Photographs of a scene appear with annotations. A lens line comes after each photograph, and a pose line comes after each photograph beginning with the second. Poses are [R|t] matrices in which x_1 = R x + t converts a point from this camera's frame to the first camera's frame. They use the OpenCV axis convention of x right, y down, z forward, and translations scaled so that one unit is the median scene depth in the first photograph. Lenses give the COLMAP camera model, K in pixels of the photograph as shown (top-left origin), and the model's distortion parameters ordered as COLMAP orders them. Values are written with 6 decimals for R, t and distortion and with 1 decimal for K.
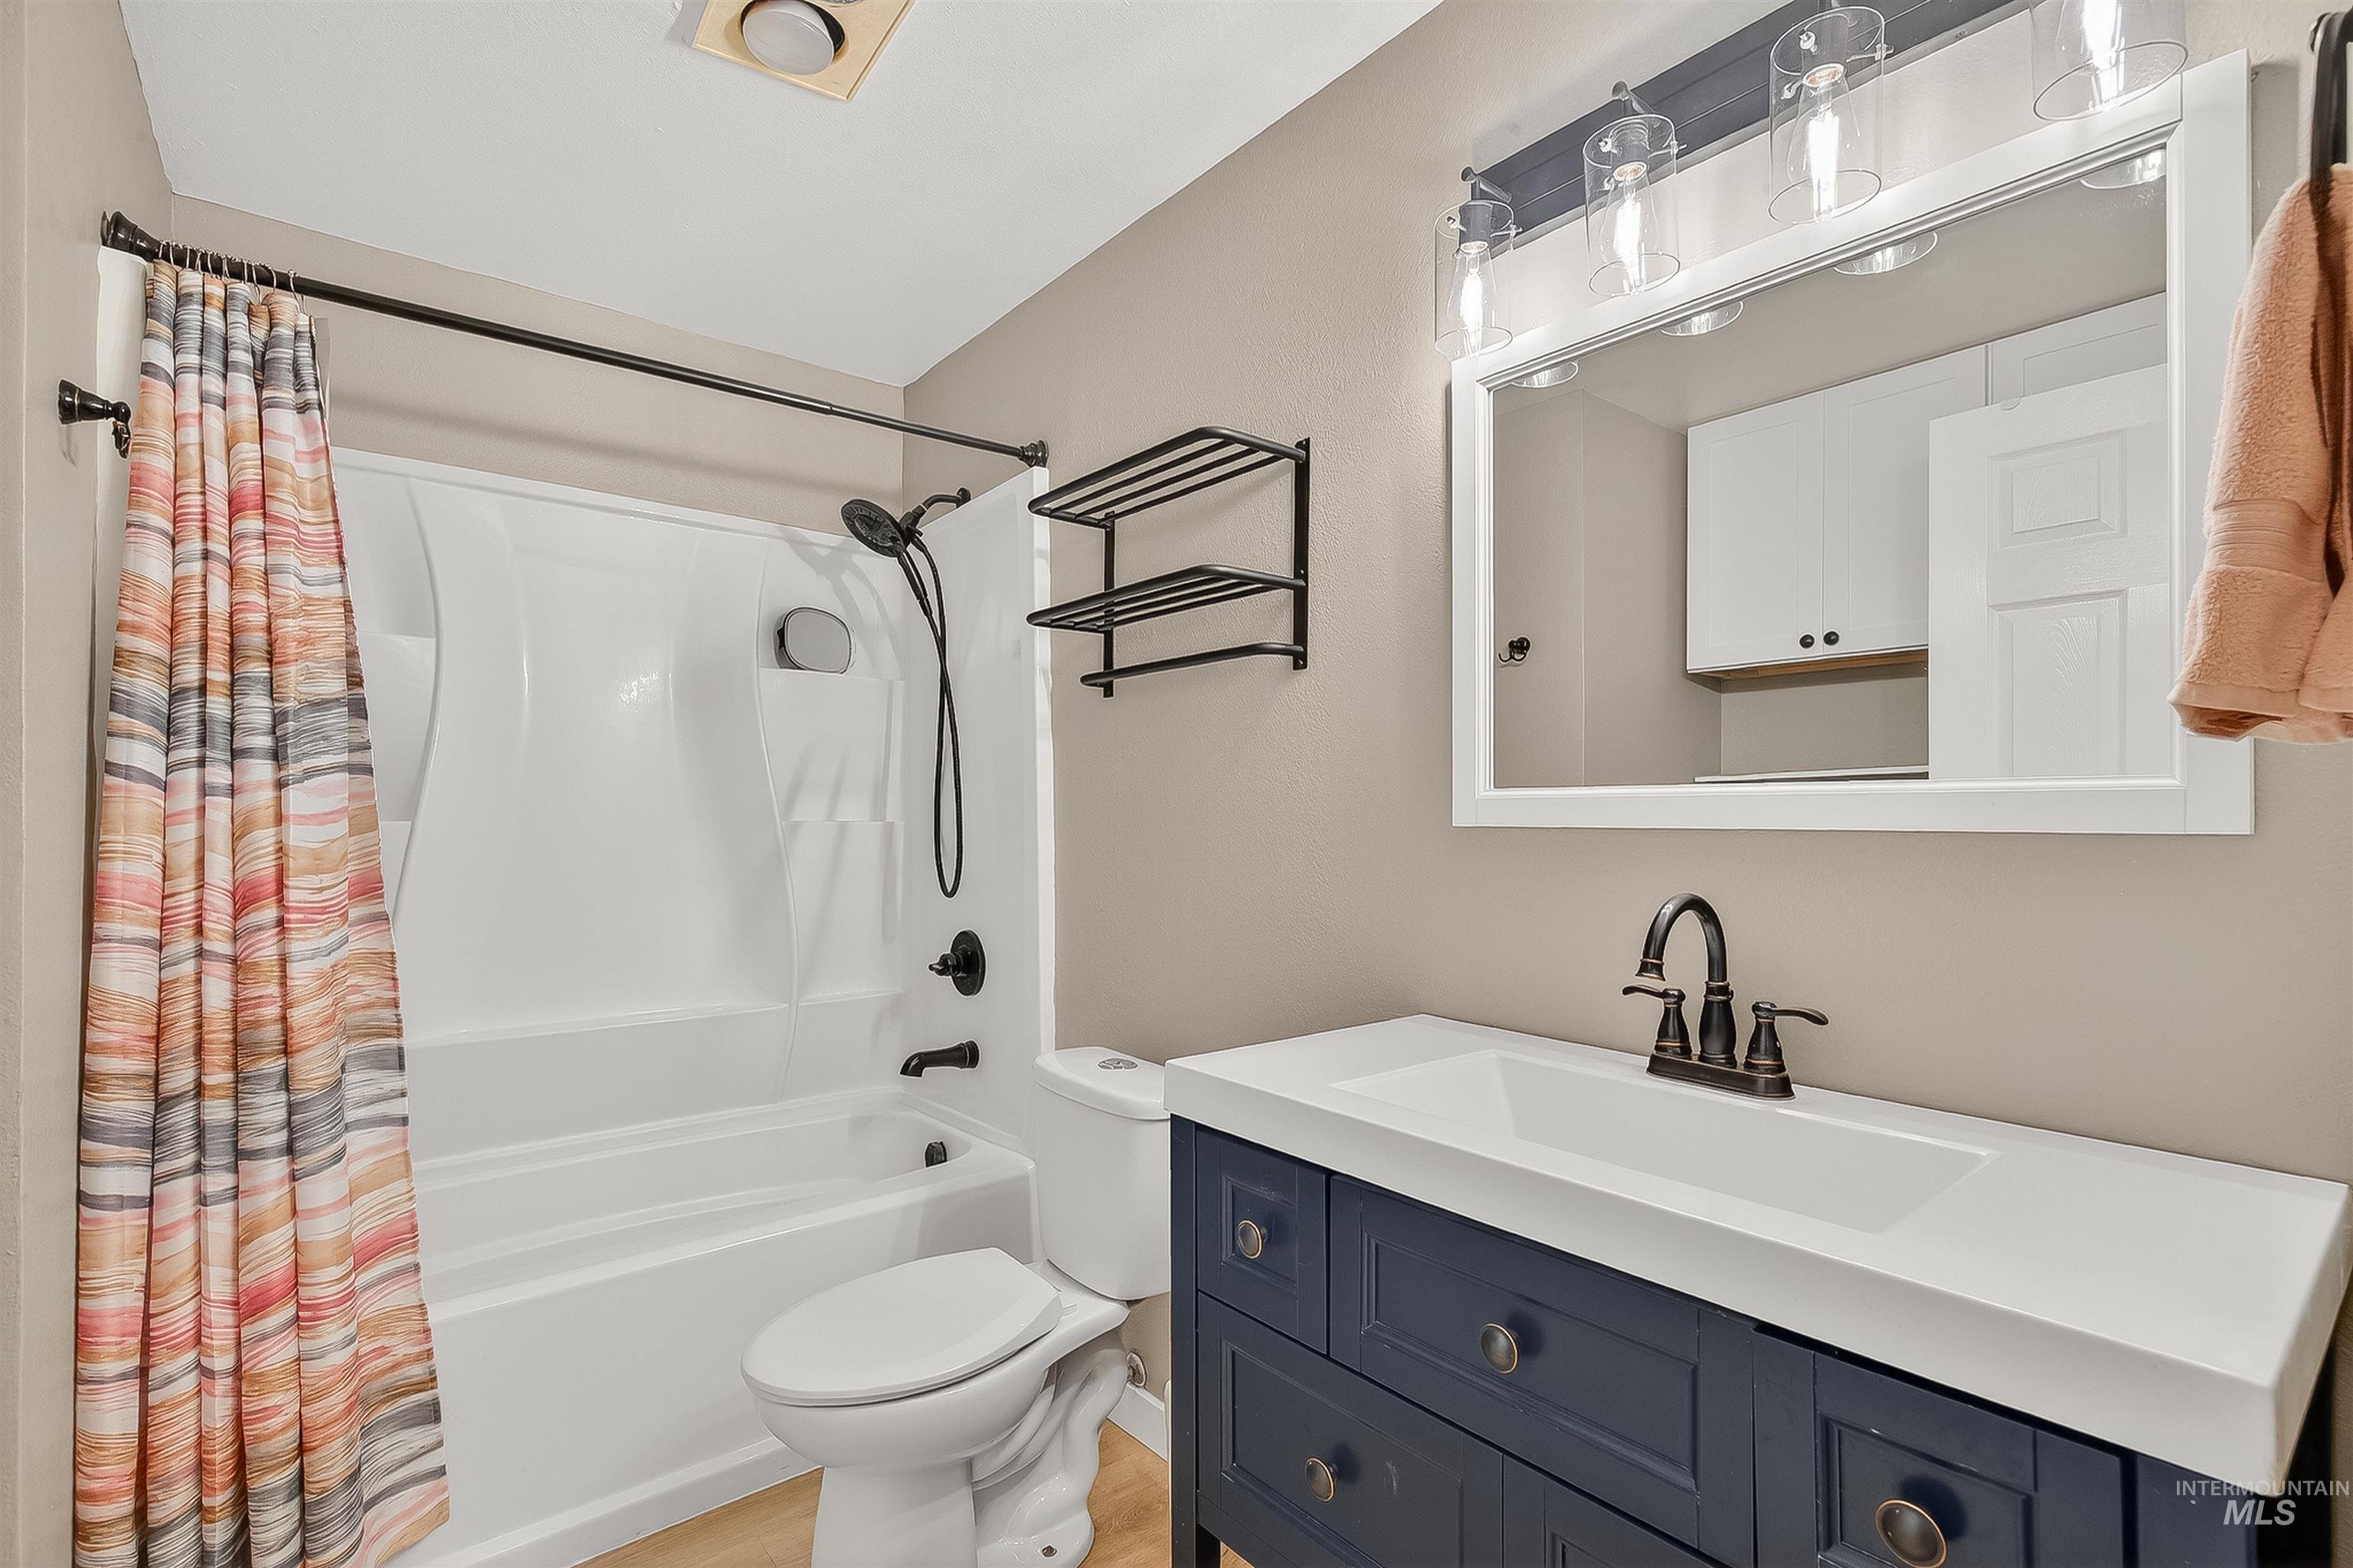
lens RADIAL K [[1076.2, 0, 1181.8], [0, 1076.2, 793.8], [0, 0, 1]] dist [-0.001770, 0.001415]
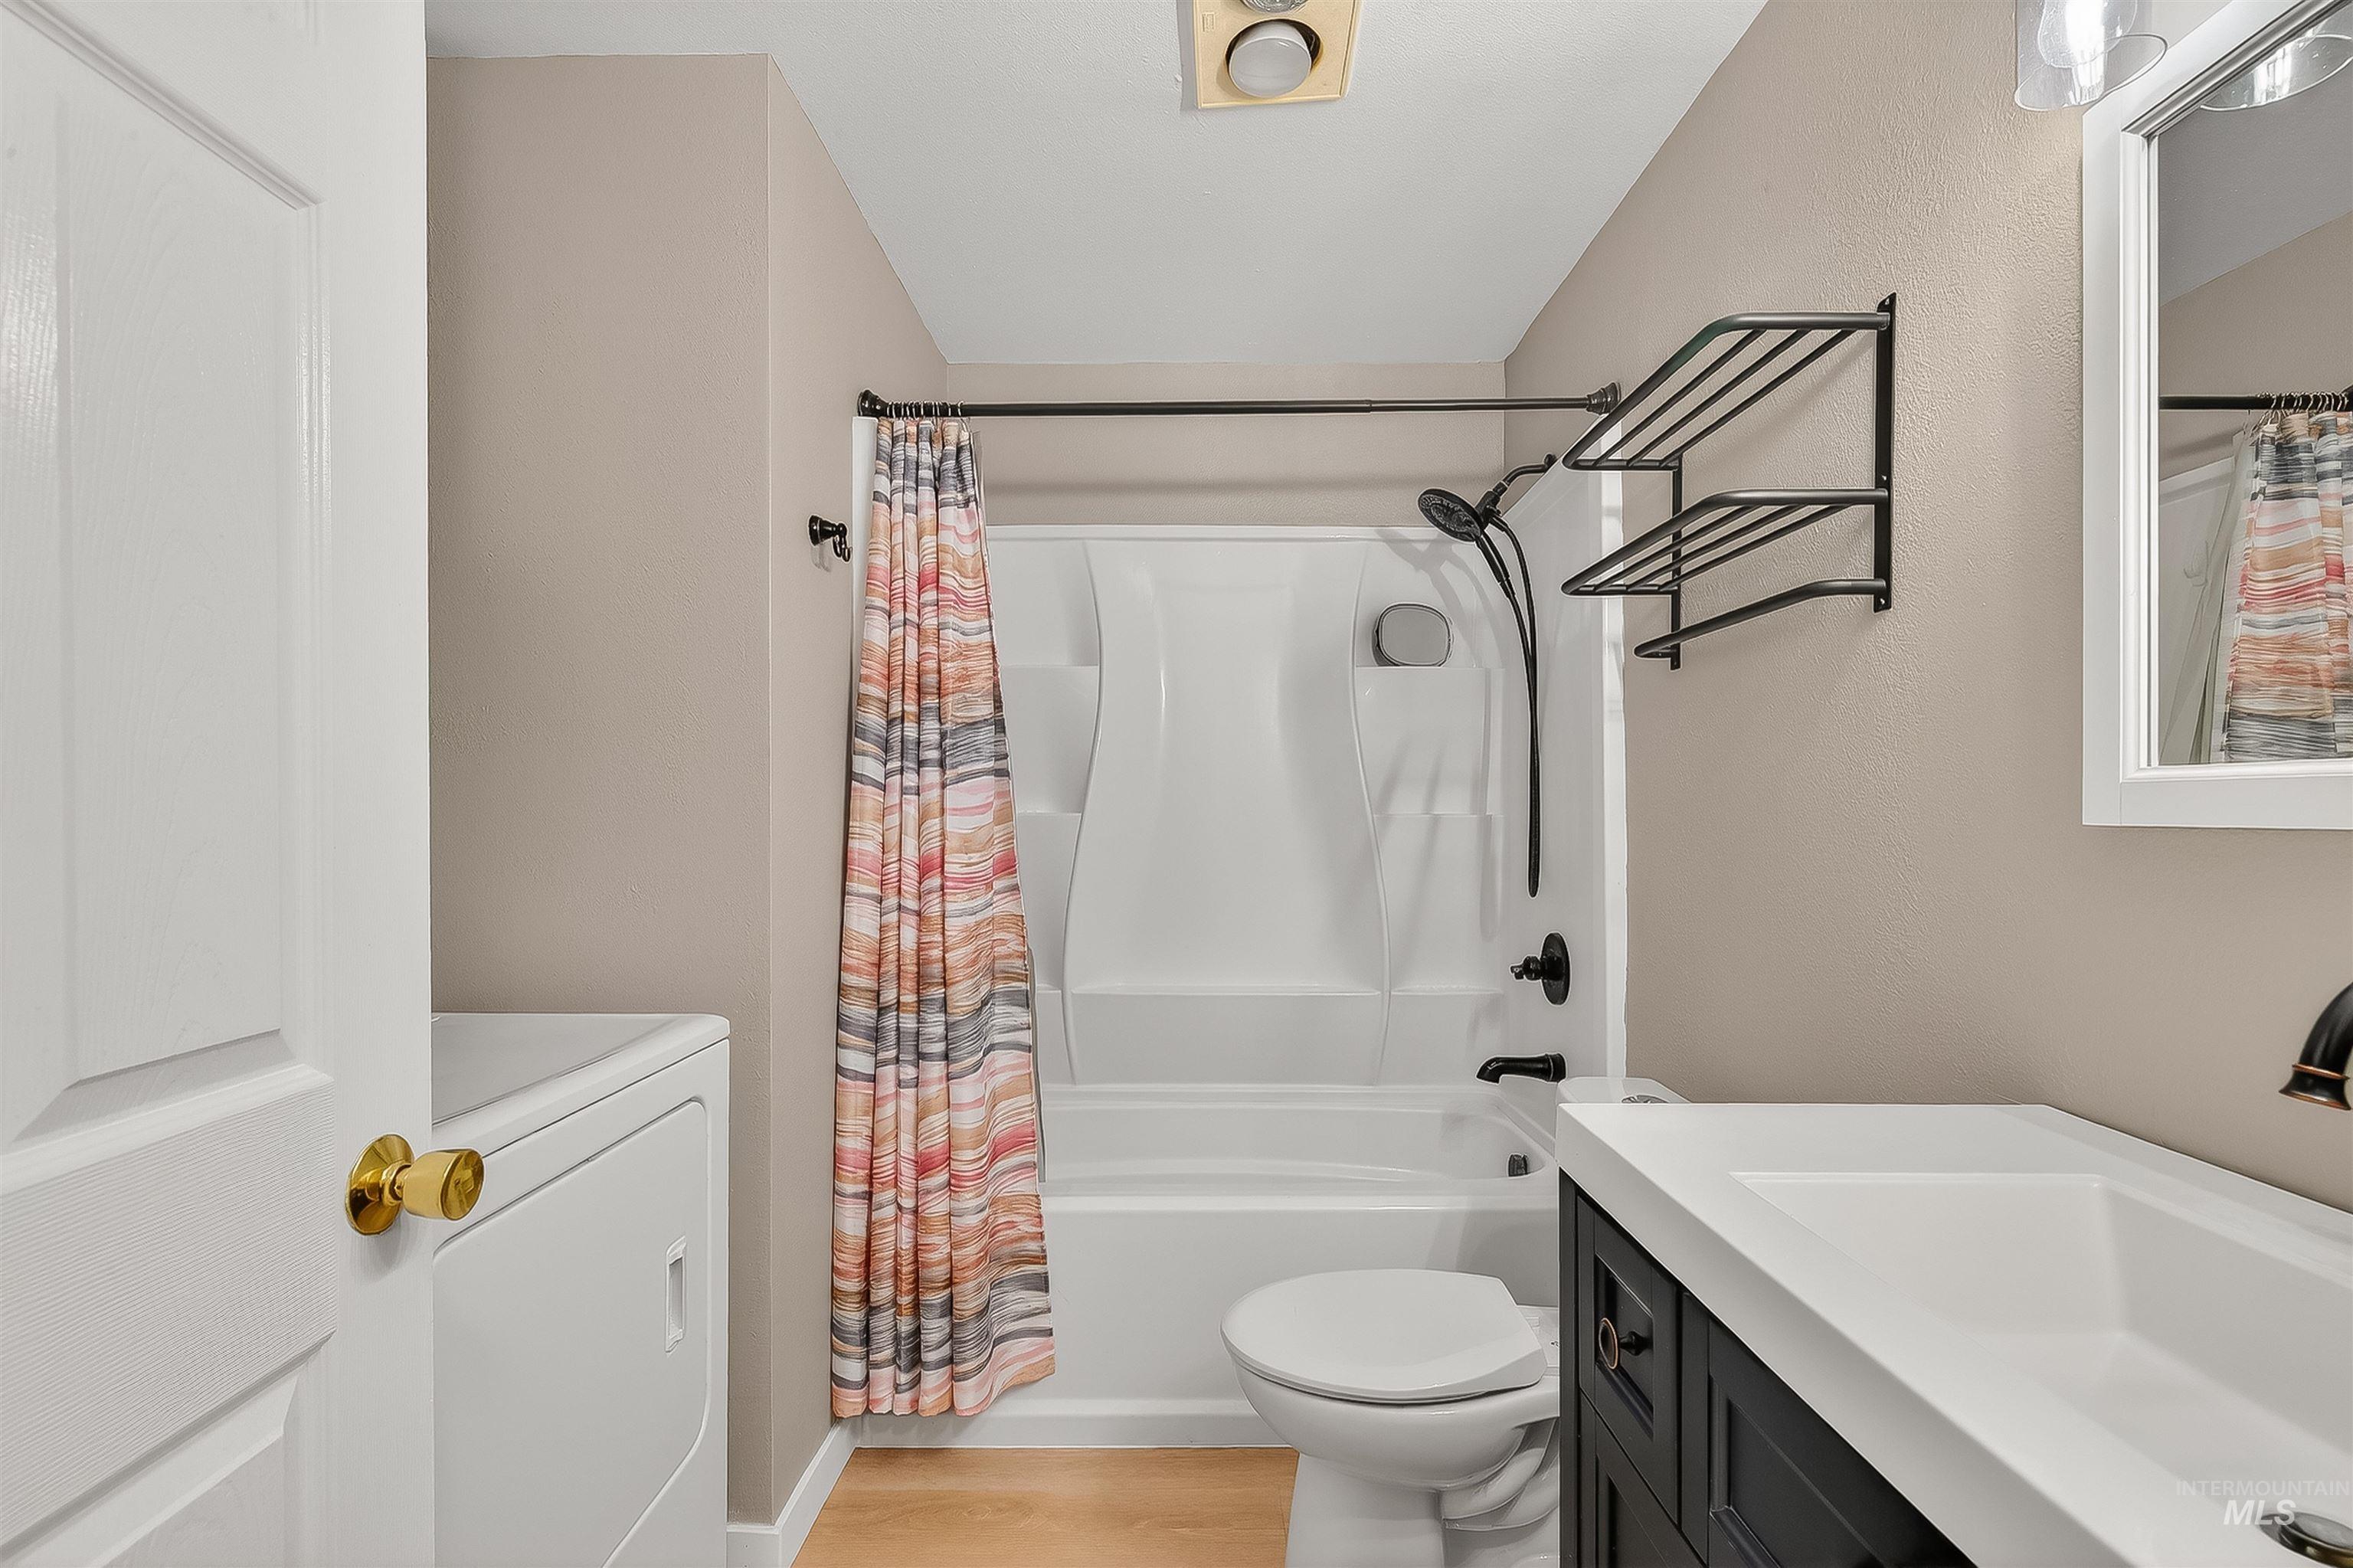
lens RADIAL K [[1076.2, 0, 1179.0], [0, 1076.2, 796.9], [0, 0, 1]] dist [-0.001770, 0.001415]
pose [[0.772909, -0.007040, -0.634478, 0.227393], [0.012916, 0.999906, 0.004640, 0.002616], [0.634385, -0.011781, 0.772927, 0.134085]]
